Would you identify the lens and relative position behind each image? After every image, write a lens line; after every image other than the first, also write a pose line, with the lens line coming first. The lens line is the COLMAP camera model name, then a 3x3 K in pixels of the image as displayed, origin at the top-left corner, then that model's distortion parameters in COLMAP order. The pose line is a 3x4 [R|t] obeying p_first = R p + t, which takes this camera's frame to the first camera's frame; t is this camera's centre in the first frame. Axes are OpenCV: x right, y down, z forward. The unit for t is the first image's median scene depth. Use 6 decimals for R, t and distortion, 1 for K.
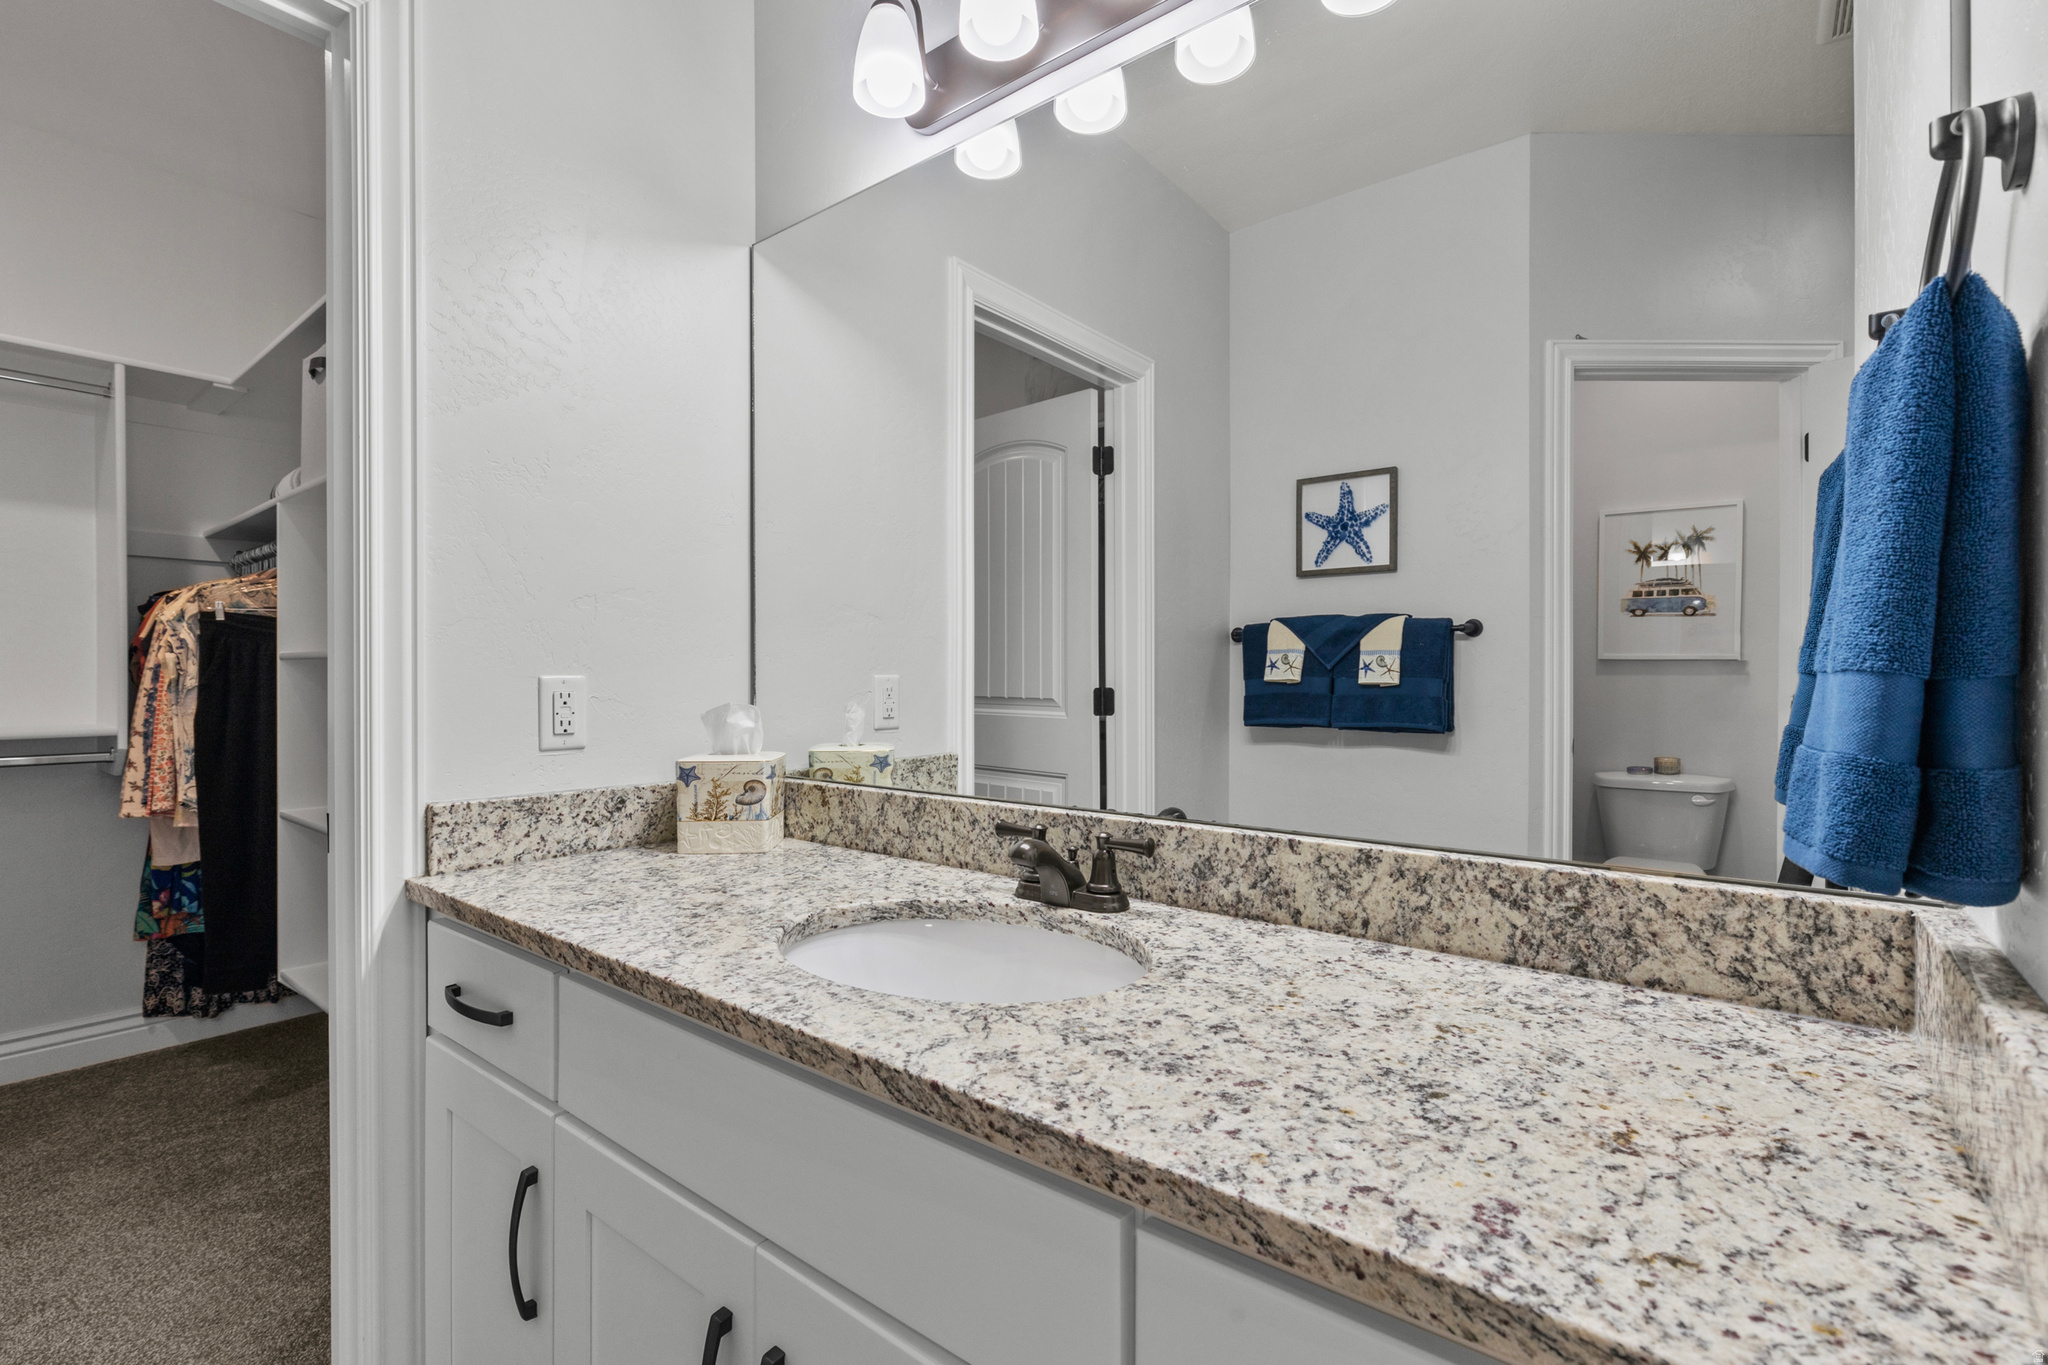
lens RADIAL K [[926.2, 0, 1026.6], [0, 926.2, 680.7], [0, 0, 1]] dist [0.000569, 0.000656]
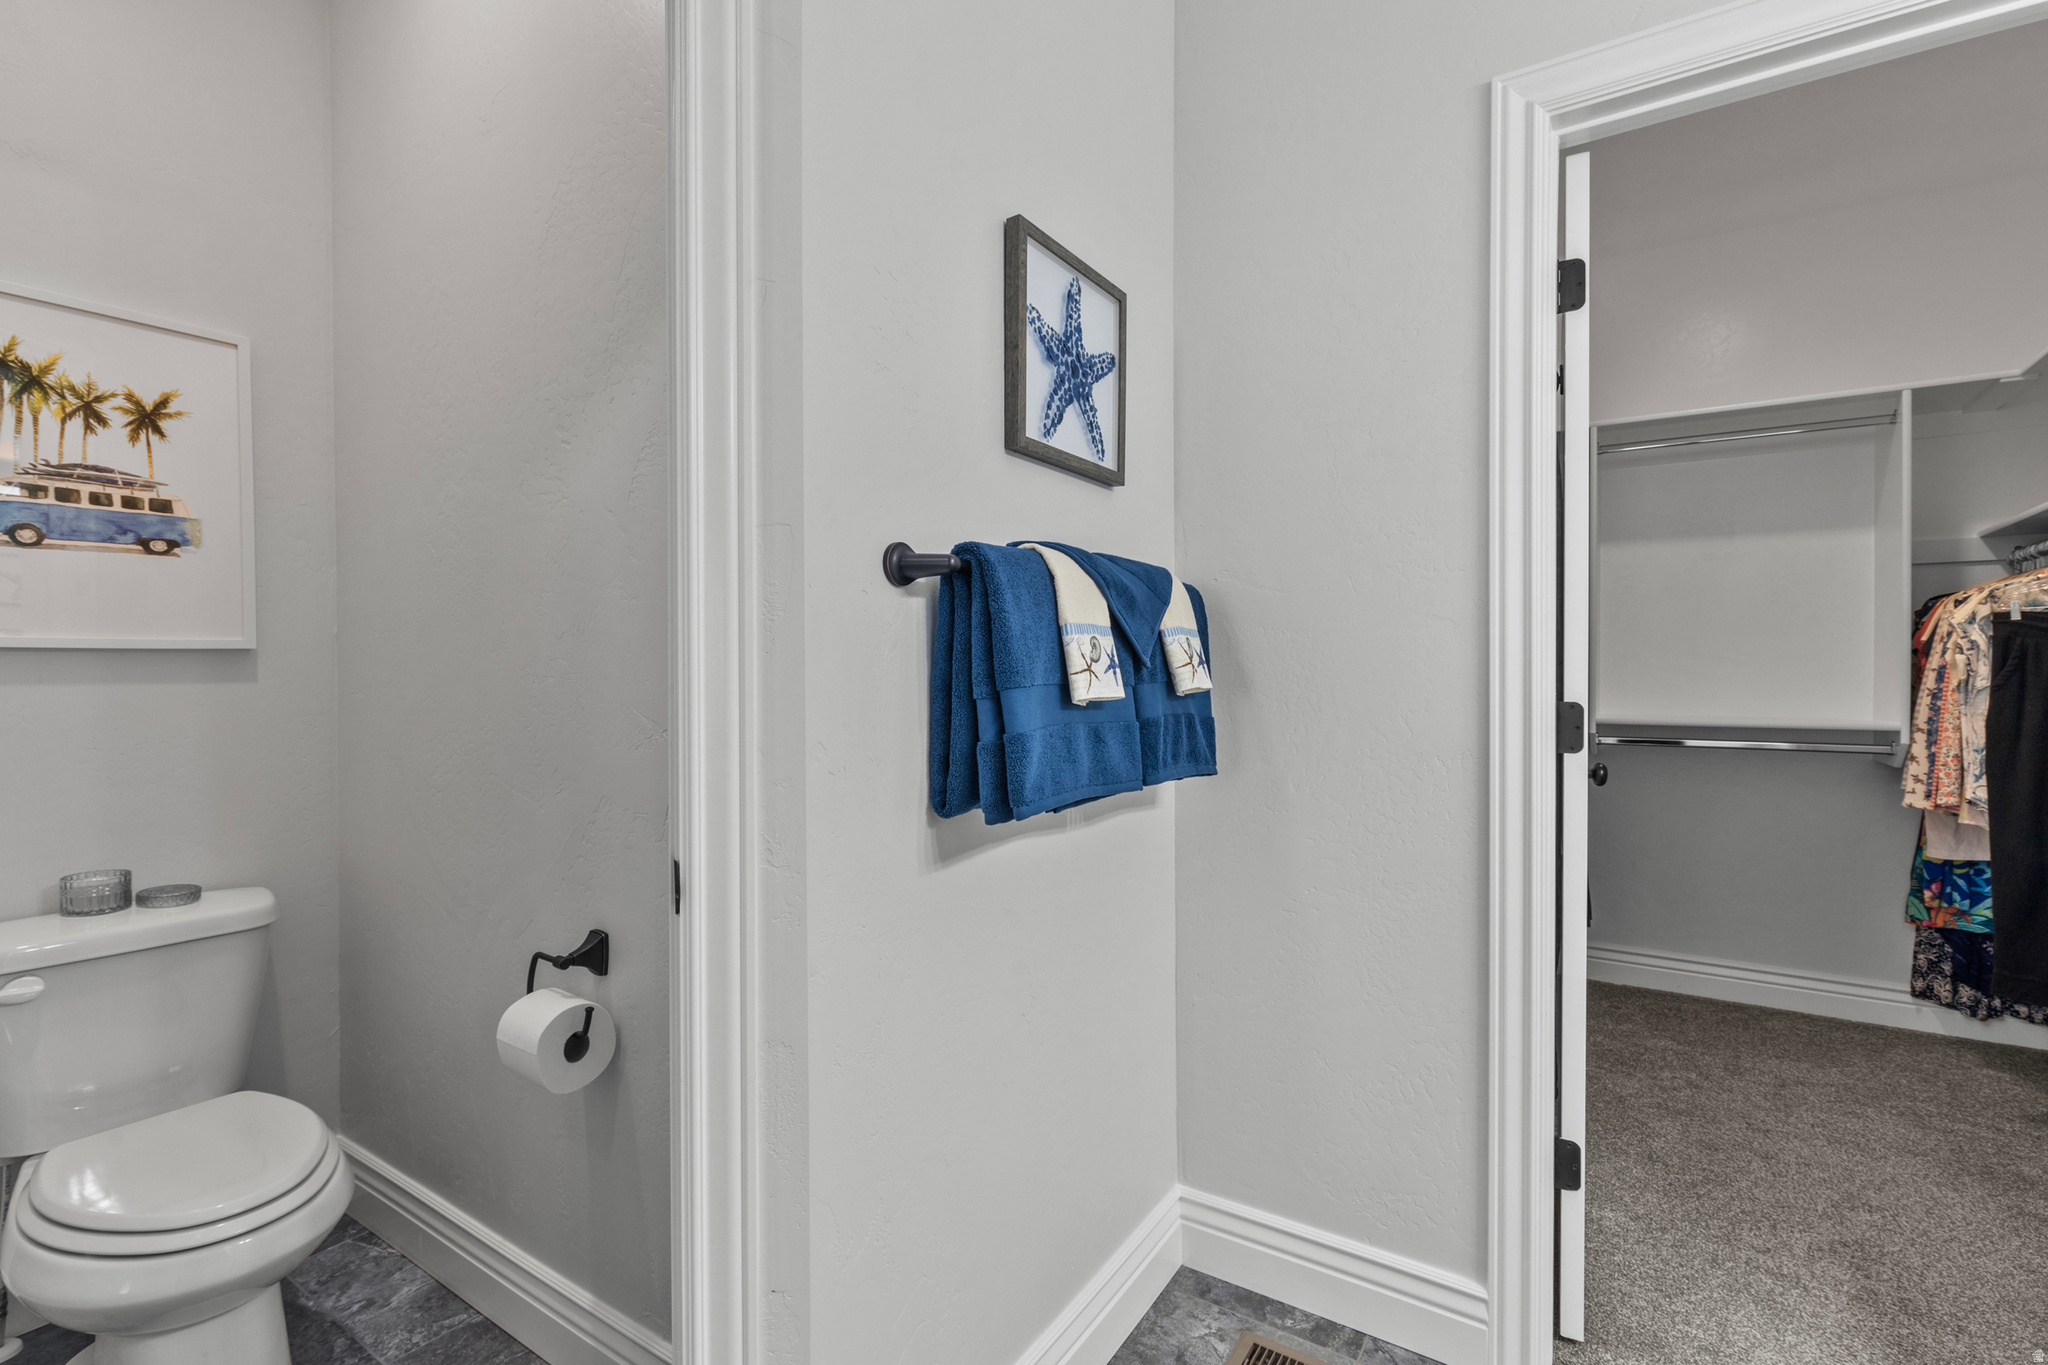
lens RADIAL K [[926.2, 0, 1023.4], [0, 926.2, 684.9], [0, 0, 1]] dist [0.000569, 0.000656]
pose [[0.106337, 0.011144, -0.994268, -0.003366], [-0.006449, 0.999924, 0.010517, -0.000101], [0.994309, 0.005293, 0.106401, -0.144042]]
